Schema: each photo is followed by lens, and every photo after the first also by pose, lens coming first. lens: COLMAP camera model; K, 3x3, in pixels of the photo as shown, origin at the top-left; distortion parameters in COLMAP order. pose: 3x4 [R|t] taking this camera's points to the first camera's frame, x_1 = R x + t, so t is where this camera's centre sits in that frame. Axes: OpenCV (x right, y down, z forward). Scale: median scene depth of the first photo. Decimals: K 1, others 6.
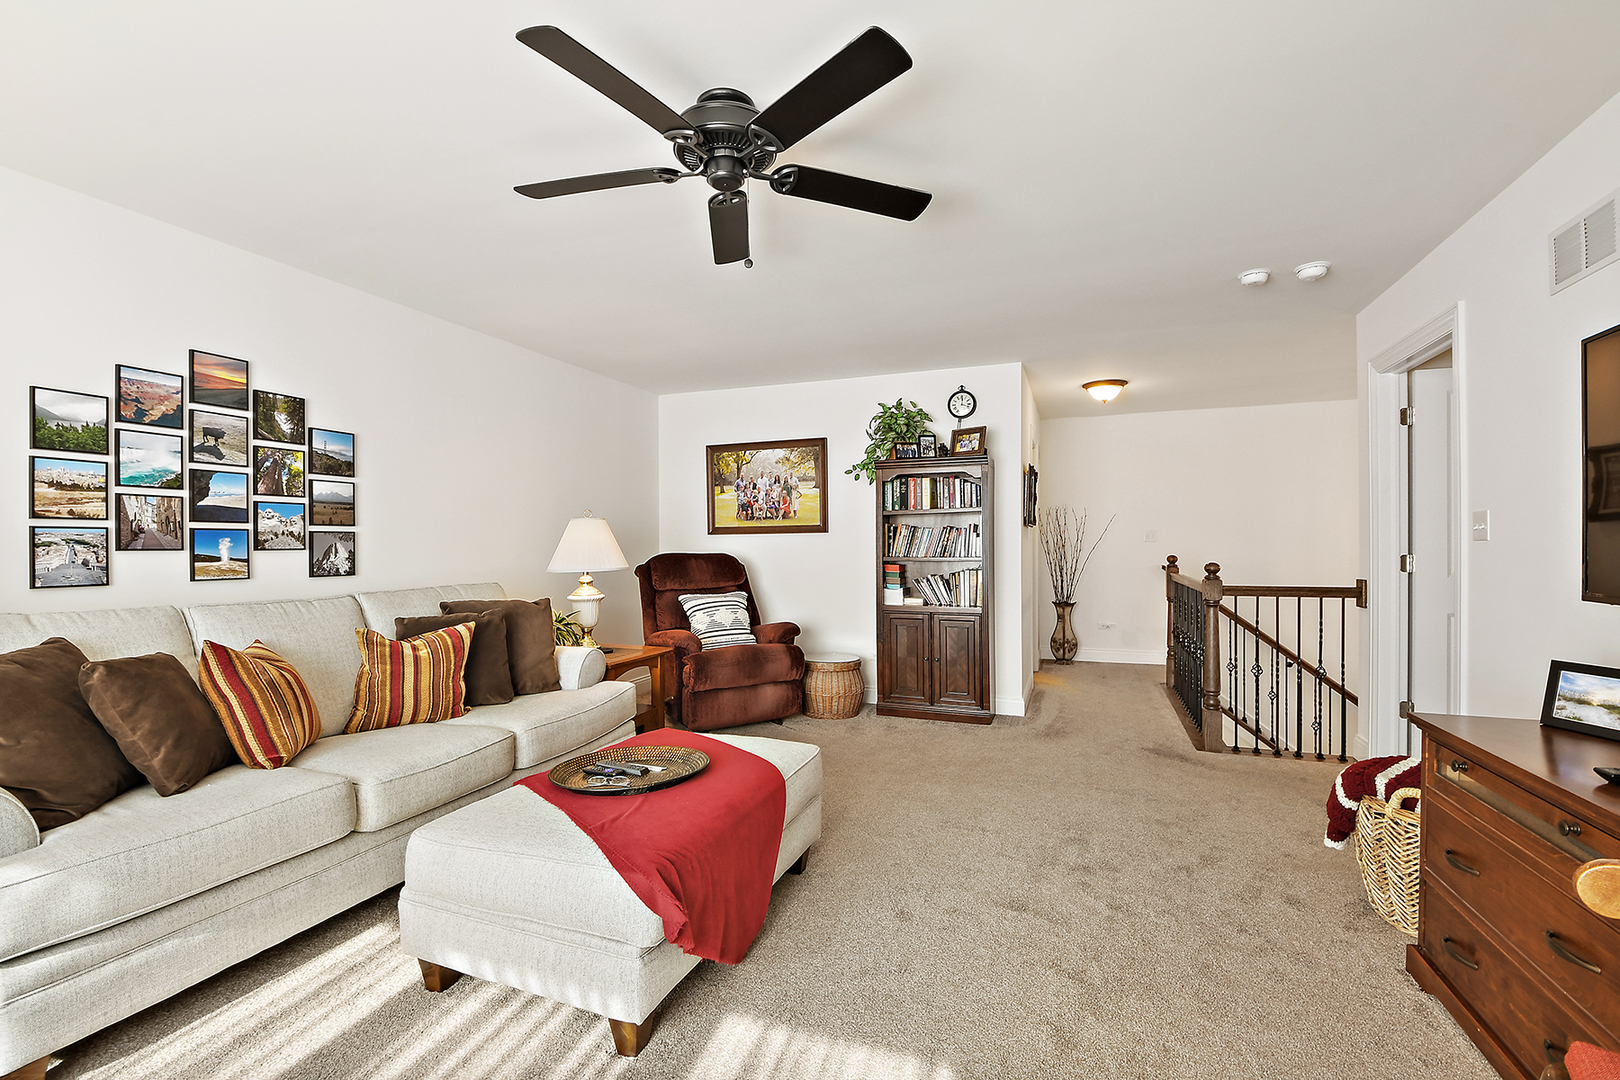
lens RADIAL K [[718.9, 0, 803.2], [0, 718.9, 545.8], [0, 0, 1]] dist [0.002052, -0.010544]
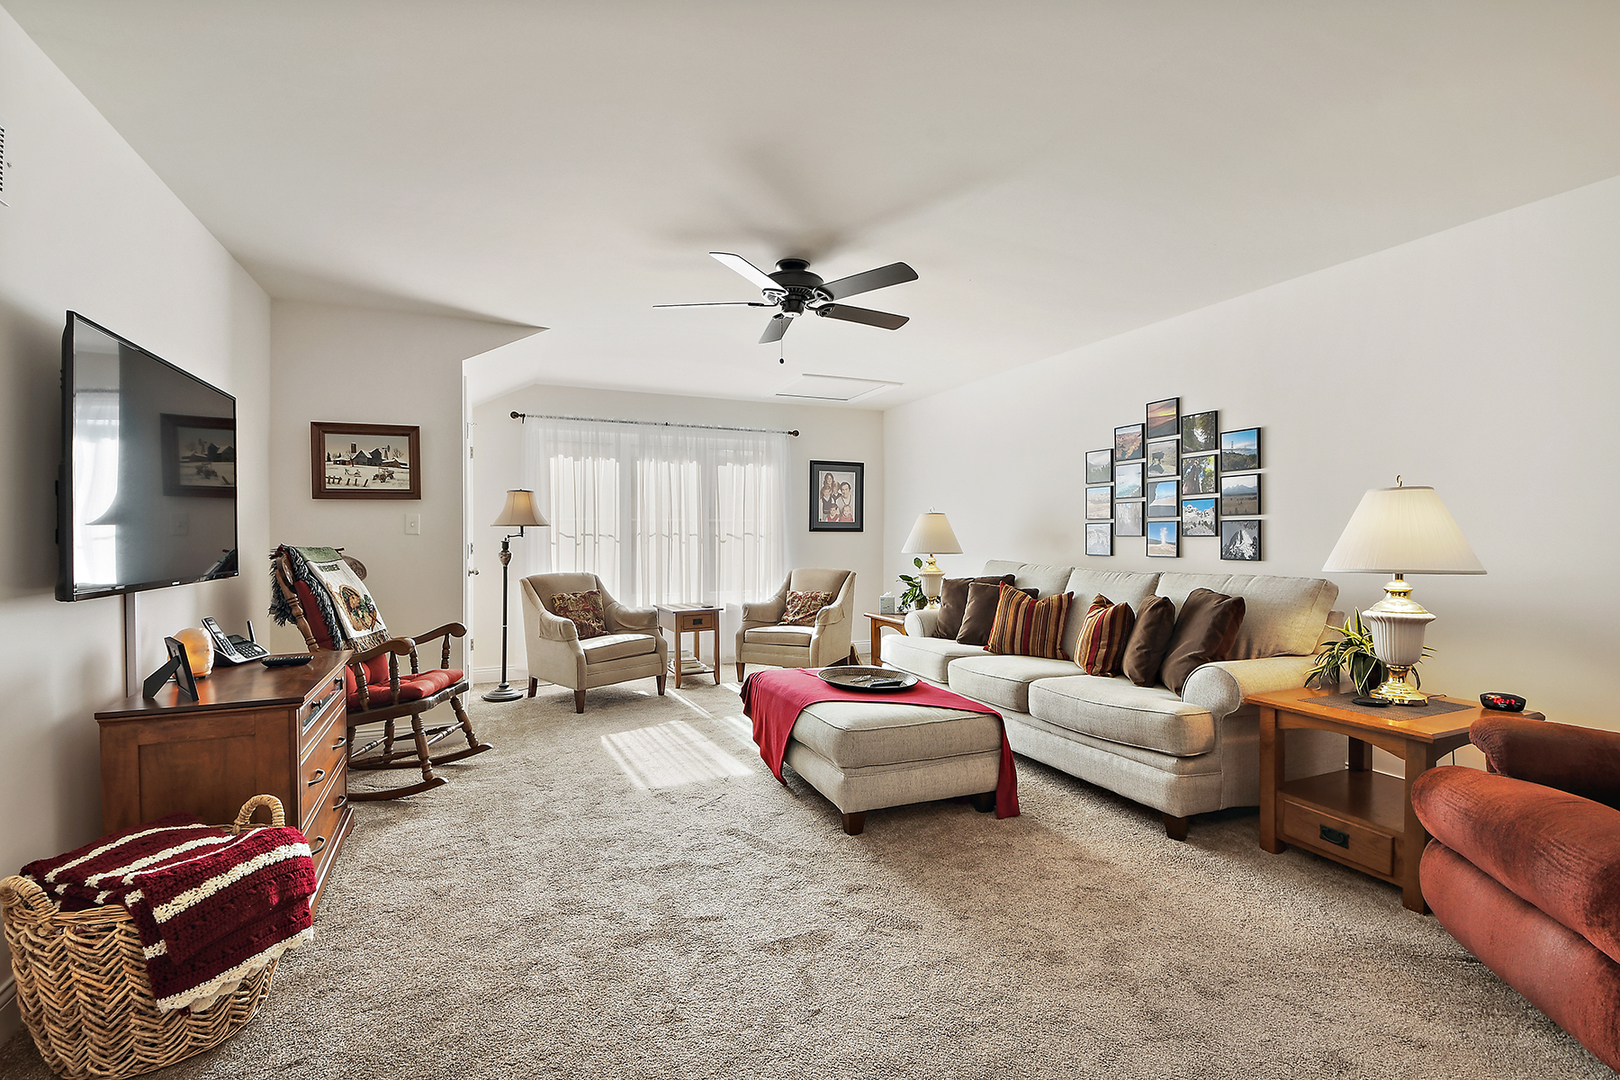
lens RADIAL K [[718.9, 0, 805.2], [0, 718.9, 533.8], [0, 0, 1]] dist [0.002052, -0.010544]
pose [[-0.702372, 0.002113, -0.711807, 0.639430], [0.004414, 0.999989, -0.001387, -0.000228], [0.711796, -0.004116, -0.702374, 1.346599]]
